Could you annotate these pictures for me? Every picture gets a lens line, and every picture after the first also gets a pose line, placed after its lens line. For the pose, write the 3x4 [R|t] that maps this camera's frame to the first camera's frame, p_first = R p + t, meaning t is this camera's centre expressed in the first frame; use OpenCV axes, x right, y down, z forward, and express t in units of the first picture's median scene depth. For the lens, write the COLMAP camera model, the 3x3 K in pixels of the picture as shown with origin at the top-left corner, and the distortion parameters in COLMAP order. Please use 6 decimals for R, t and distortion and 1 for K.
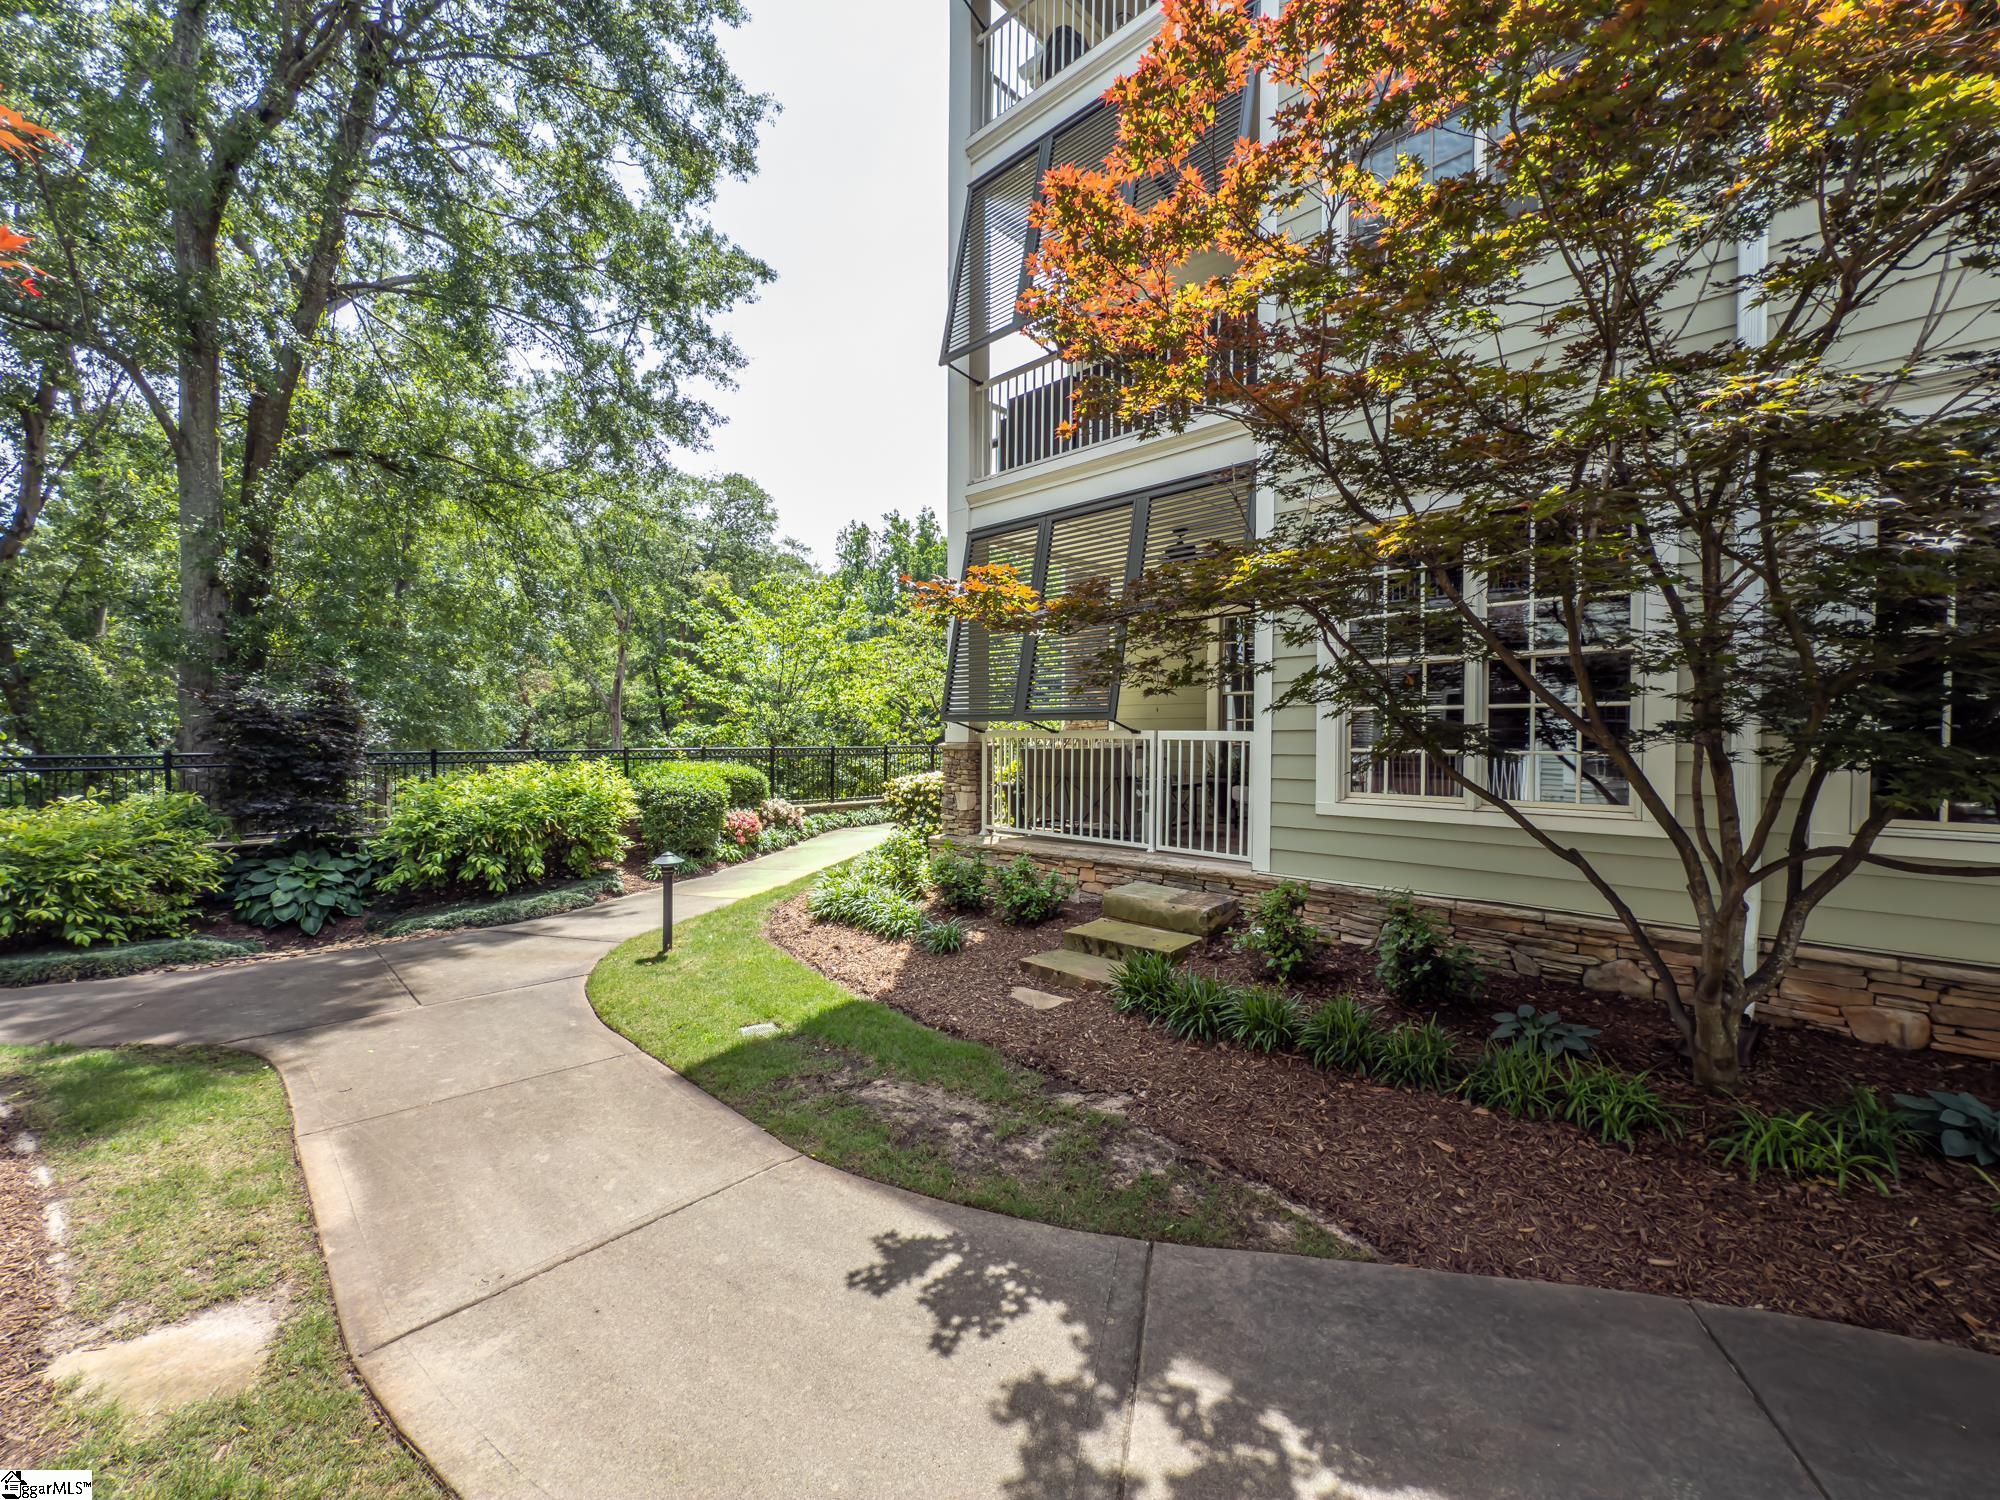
lens RADIAL K [[813.0, 0, 991.9], [0, 813.0, 753.5], [0, 0, 1]] dist [0.000101, -0.000965]
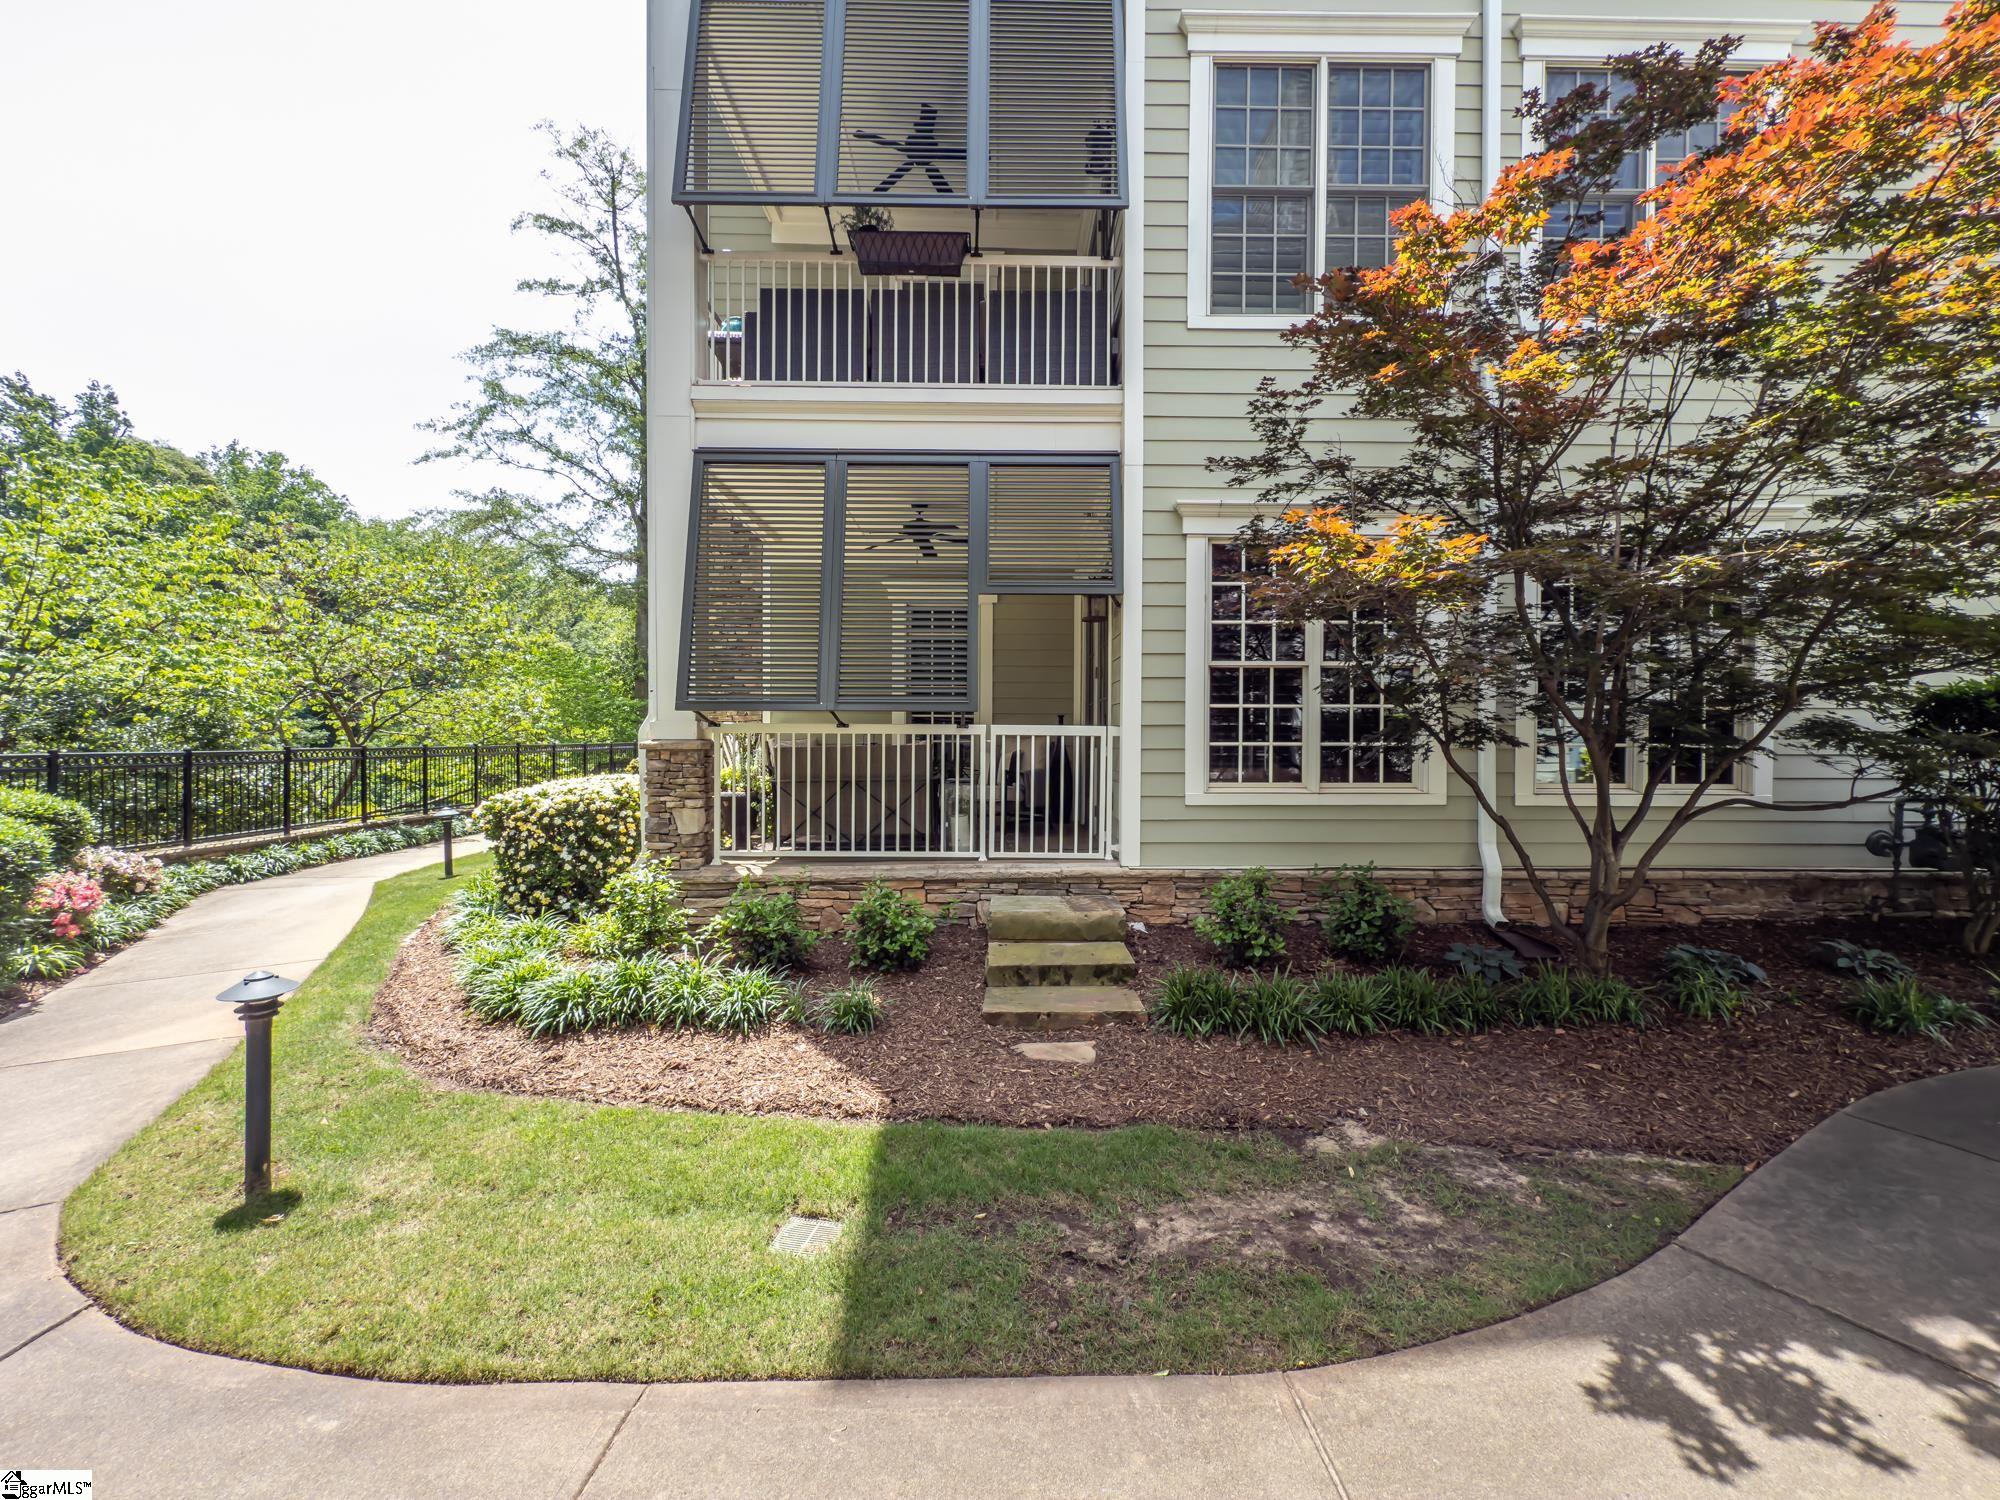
lens RADIAL K [[813.0, 0, 1015.5], [0, 813.0, 753.2], [0, 0, 1]] dist [0.000101, -0.000965]
pose [[0.705042, -0.015912, 0.708987, -0.524115], [0.015828, 0.999852, 0.006701, -0.003280], [-0.708989, 0.006498, 0.705189, 0.436223]]
